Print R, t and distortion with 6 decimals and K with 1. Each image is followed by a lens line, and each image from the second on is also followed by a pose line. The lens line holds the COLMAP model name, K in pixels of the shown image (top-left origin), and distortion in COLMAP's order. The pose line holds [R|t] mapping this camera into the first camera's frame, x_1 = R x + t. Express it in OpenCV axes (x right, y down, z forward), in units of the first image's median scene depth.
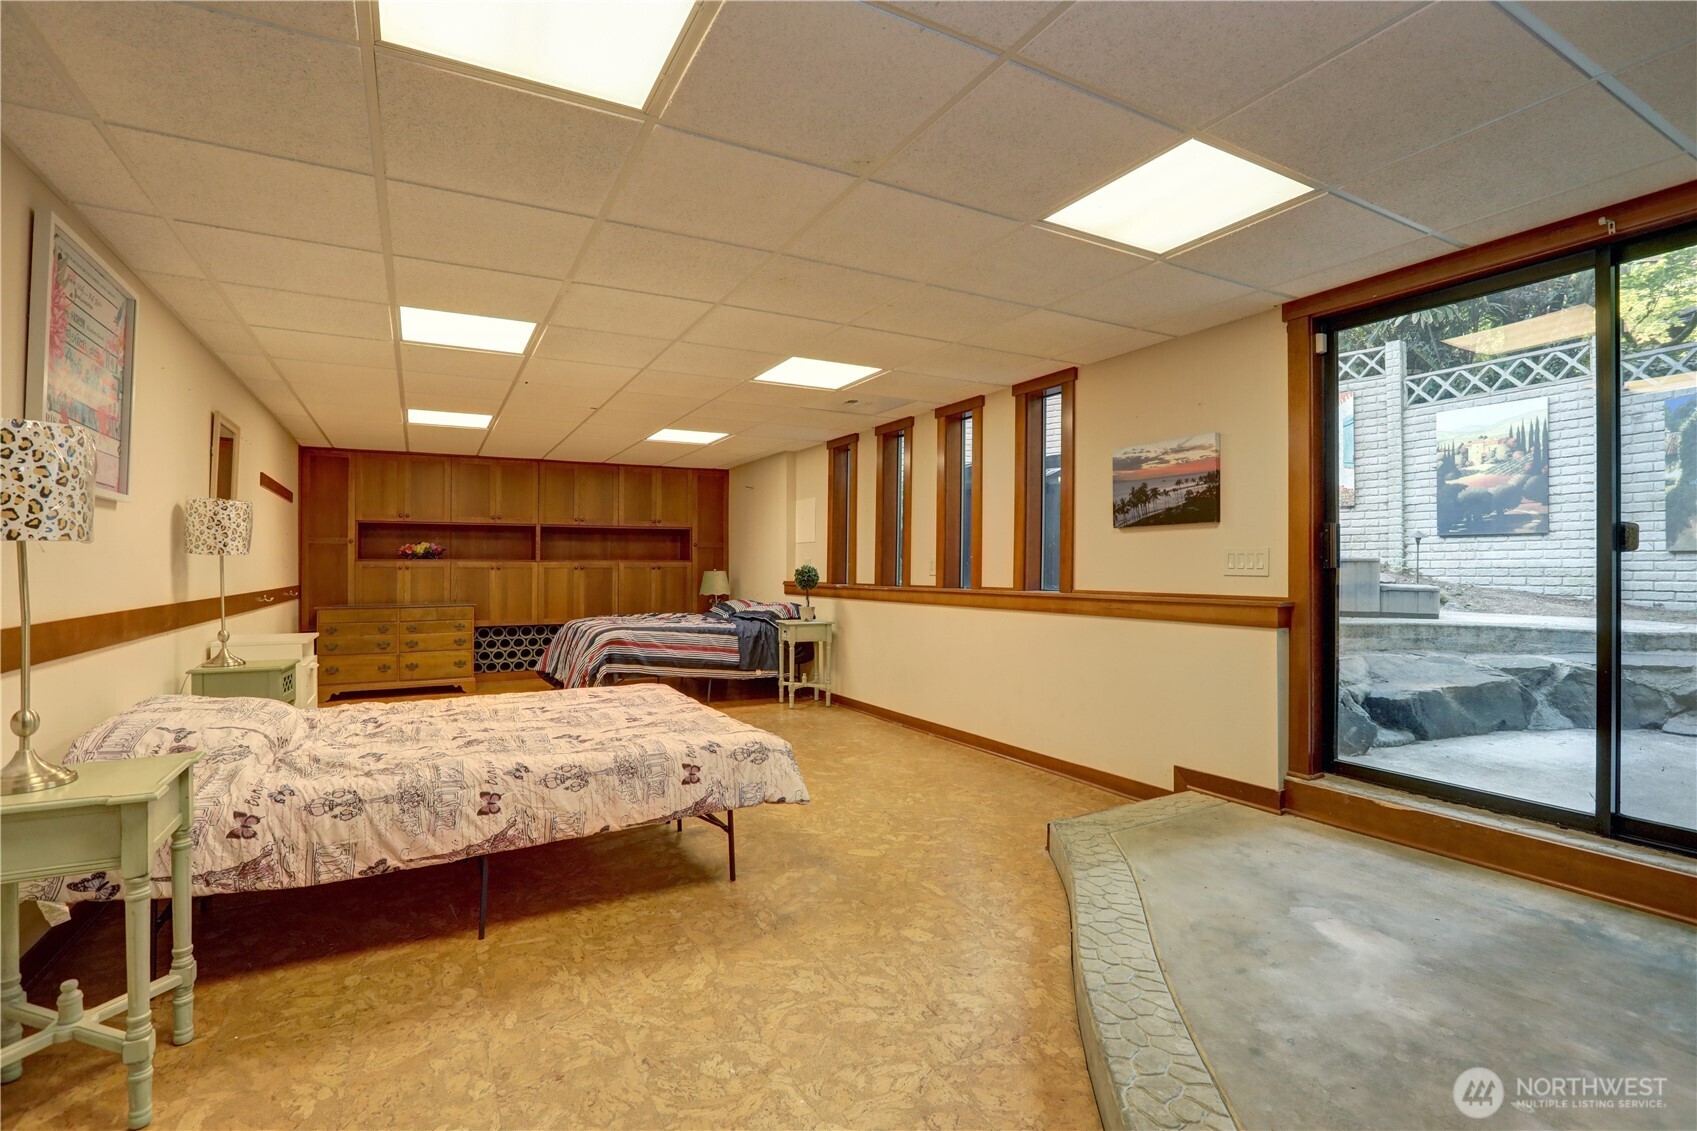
lens RADIAL K [[777.8, 0, 850.8], [0, 777.8, 563.7], [0, 0, 1]] dist [0.002581, 0.000073]
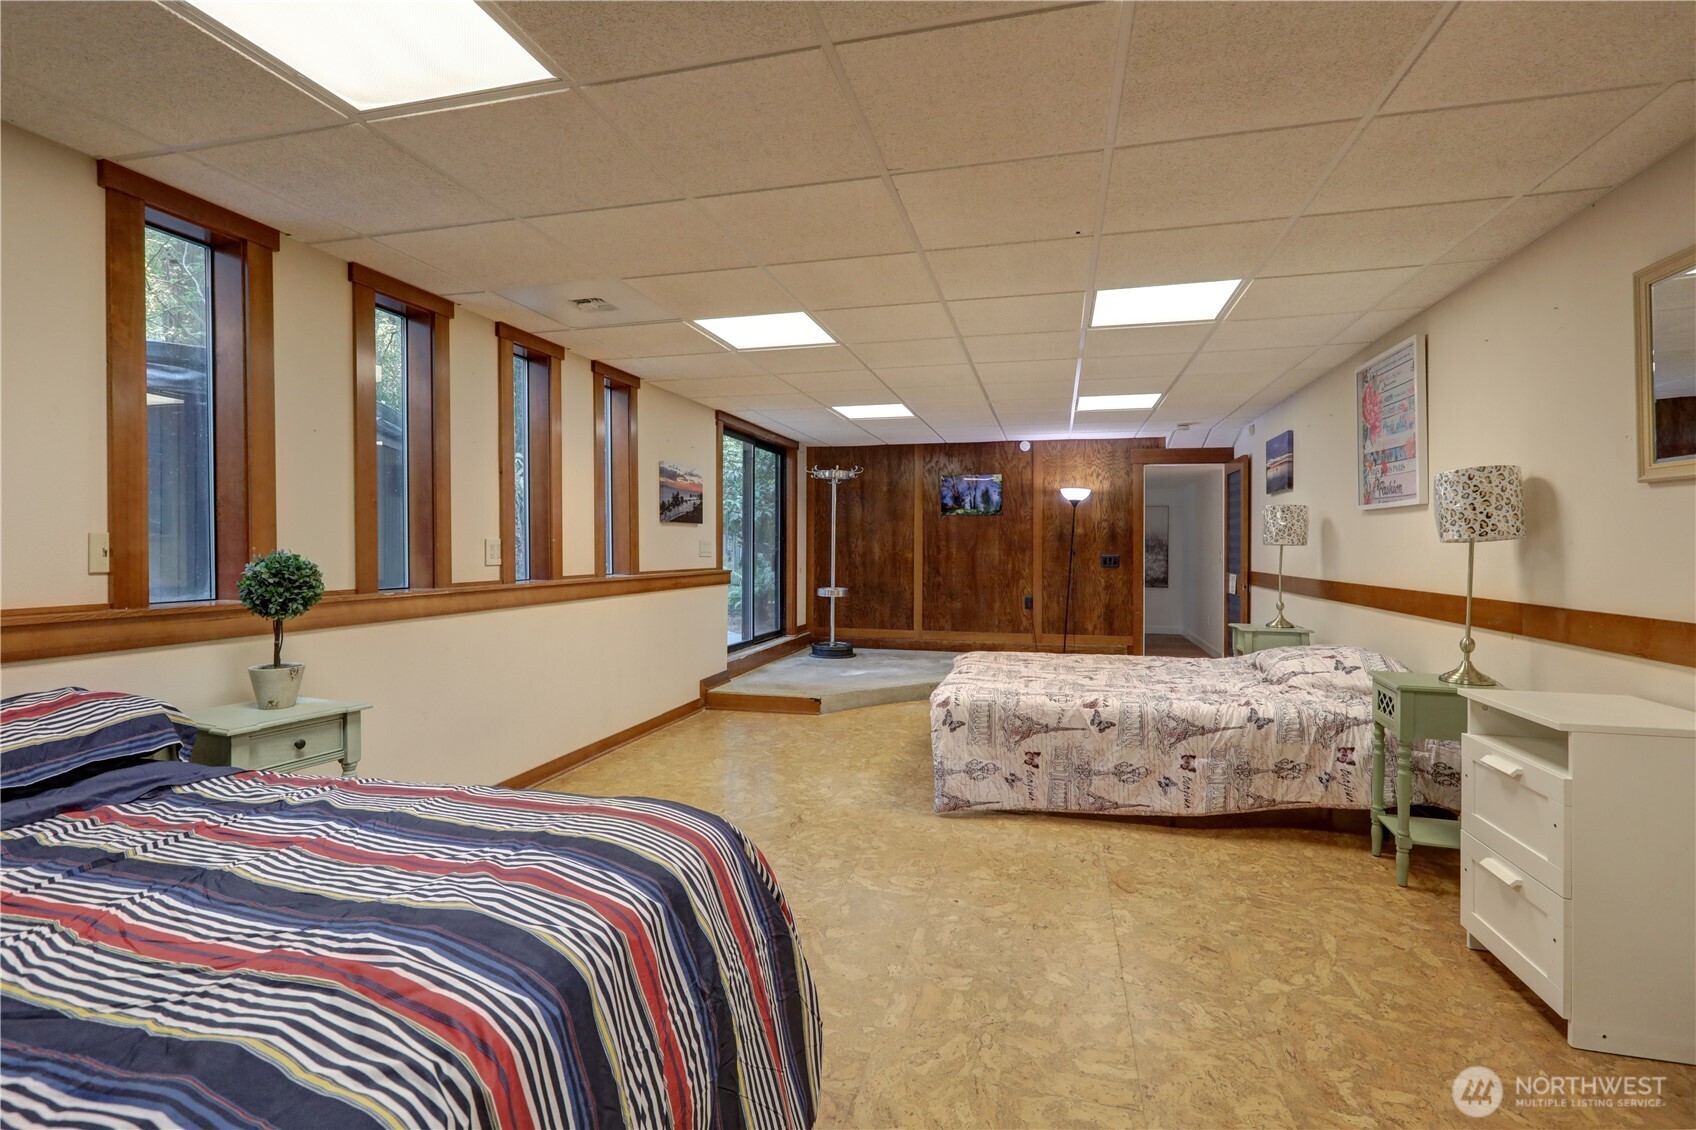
lens RADIAL K [[777.4, 0, 846.9], [0, 777.4, 558.7], [0, 0, 1]] dist [0.002581, 0.000073]
pose [[-0.719391, -0.023737, 0.694200, -0.766747], [-0.022394, 0.999689, 0.010976, -0.004992], [-0.694245, -0.007650, -0.719698, 1.689360]]
